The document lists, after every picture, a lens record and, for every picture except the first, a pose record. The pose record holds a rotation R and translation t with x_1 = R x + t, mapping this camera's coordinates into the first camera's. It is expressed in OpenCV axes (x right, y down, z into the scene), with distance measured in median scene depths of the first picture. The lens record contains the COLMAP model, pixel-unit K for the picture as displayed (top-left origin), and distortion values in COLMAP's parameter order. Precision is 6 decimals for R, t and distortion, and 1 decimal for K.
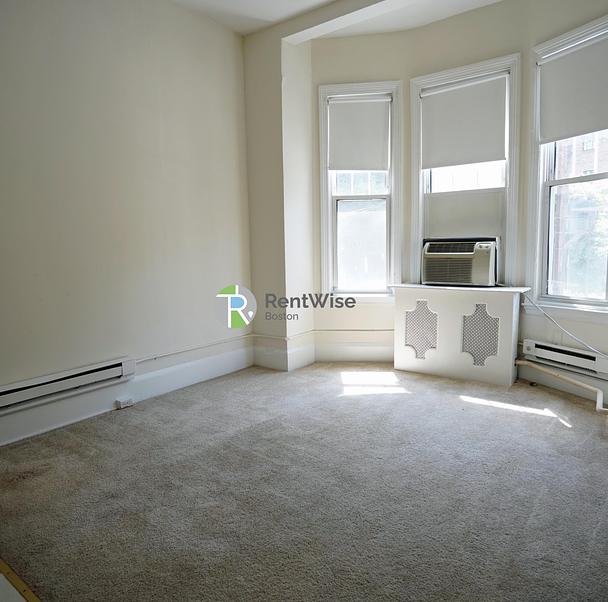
lens RADIAL K [[450.8, 0, 304.0], [0, 450.8, 301.0], [0, 0, 1]] dist [-0.082063, 0.044398]
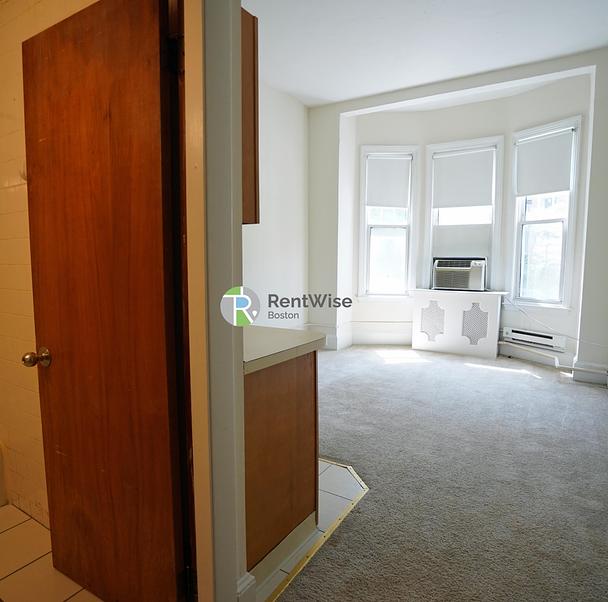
lens RADIAL K [[415.1, 0, 304.0], [0, 415.1, 301.0], [0, 0, 1]] dist [-0.081742, 0.042044]
pose [[0.996532, 0.017670, 0.081308, -0.269927], [-0.015865, 0.999614, -0.022797, 0.039847], [-0.081679, 0.021428, 0.996428, -0.292688]]
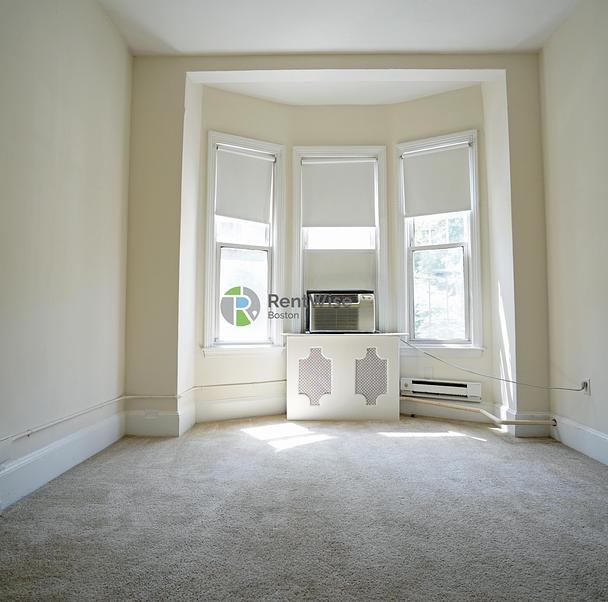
lens RADIAL K [[415.1, 0, 304.0], [0, 415.1, 301.0], [0, 0, 1]] dist [-0.081742, 0.042044]
pose [[0.816476, 0.050913, 0.575131, -0.329105], [0.051699, 0.985657, -0.160649, 0.046935], [-0.575061, 0.160900, 0.802133, 0.239516]]
